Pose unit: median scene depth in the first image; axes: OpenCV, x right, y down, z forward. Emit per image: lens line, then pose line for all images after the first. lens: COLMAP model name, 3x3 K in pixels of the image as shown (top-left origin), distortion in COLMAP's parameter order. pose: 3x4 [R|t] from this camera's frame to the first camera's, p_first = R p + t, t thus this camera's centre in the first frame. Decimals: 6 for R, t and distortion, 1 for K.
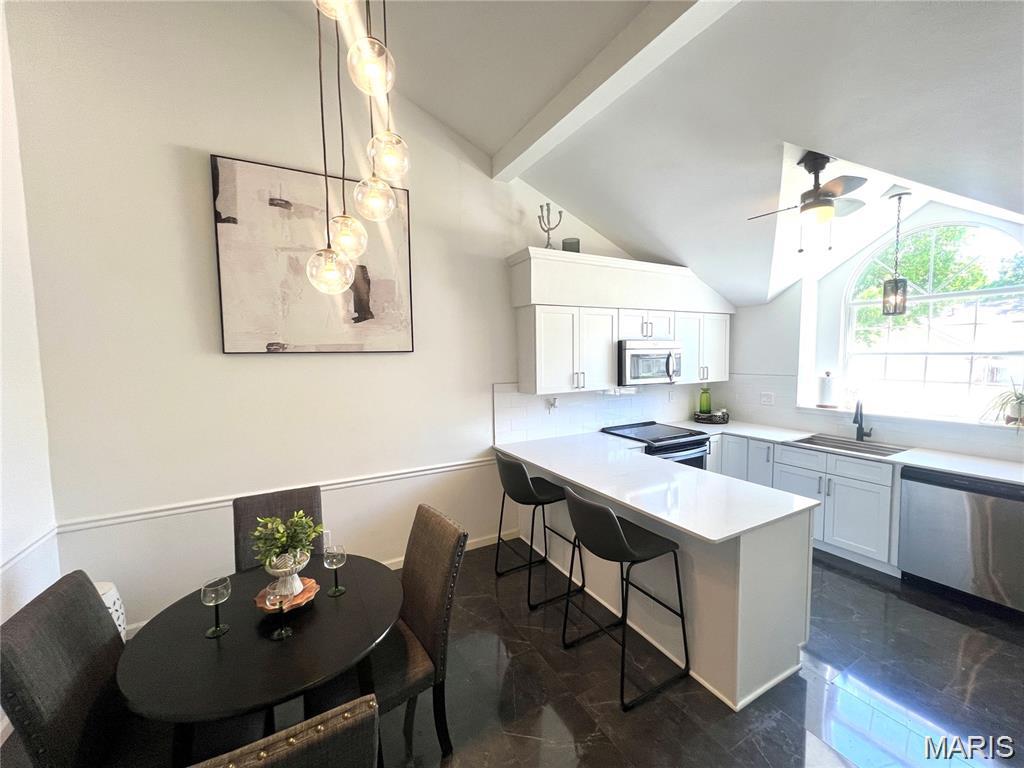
lens RADIAL K [[410.4, 0, 509.7], [0, 410.4, 383.5], [0, 0, 1]] dist [0.000684, -0.000143]
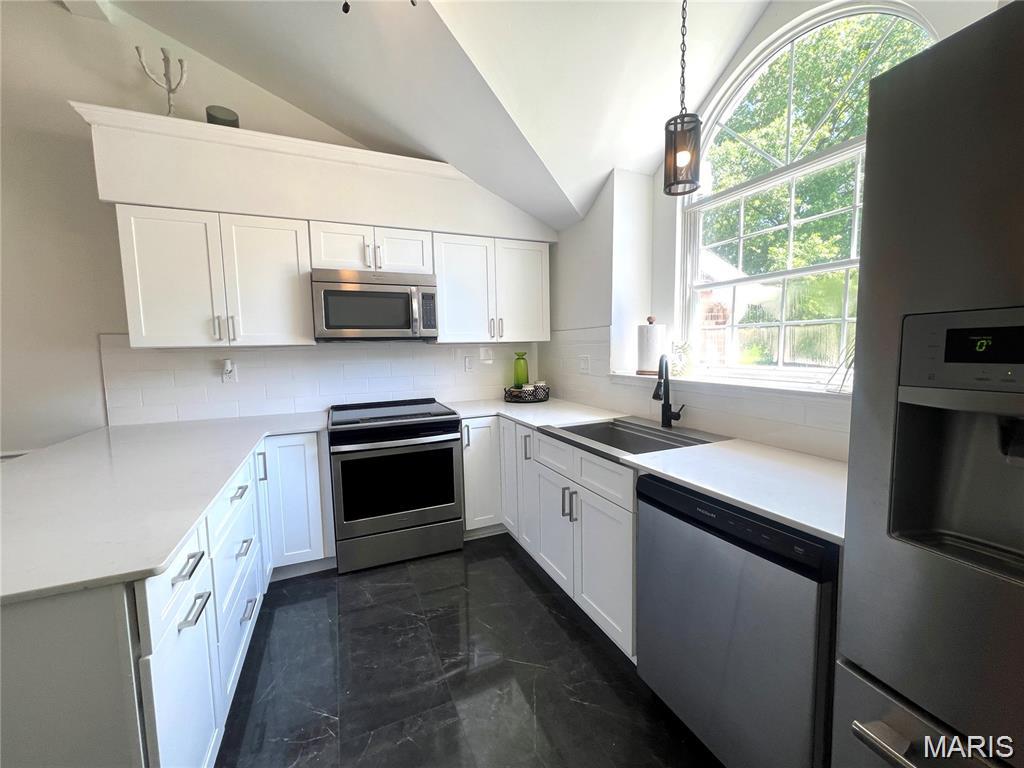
lens RADIAL K [[410.4, 0, 508.2], [0, 410.4, 382.1], [0, 0, 1]] dist [0.000684, -0.000143]
pose [[0.995910, 0.003358, -0.090283, 0.689438], [-0.001976, 0.999880, 0.015396, 0.068210], [0.090324, -0.015154, 0.995797, 0.405610]]
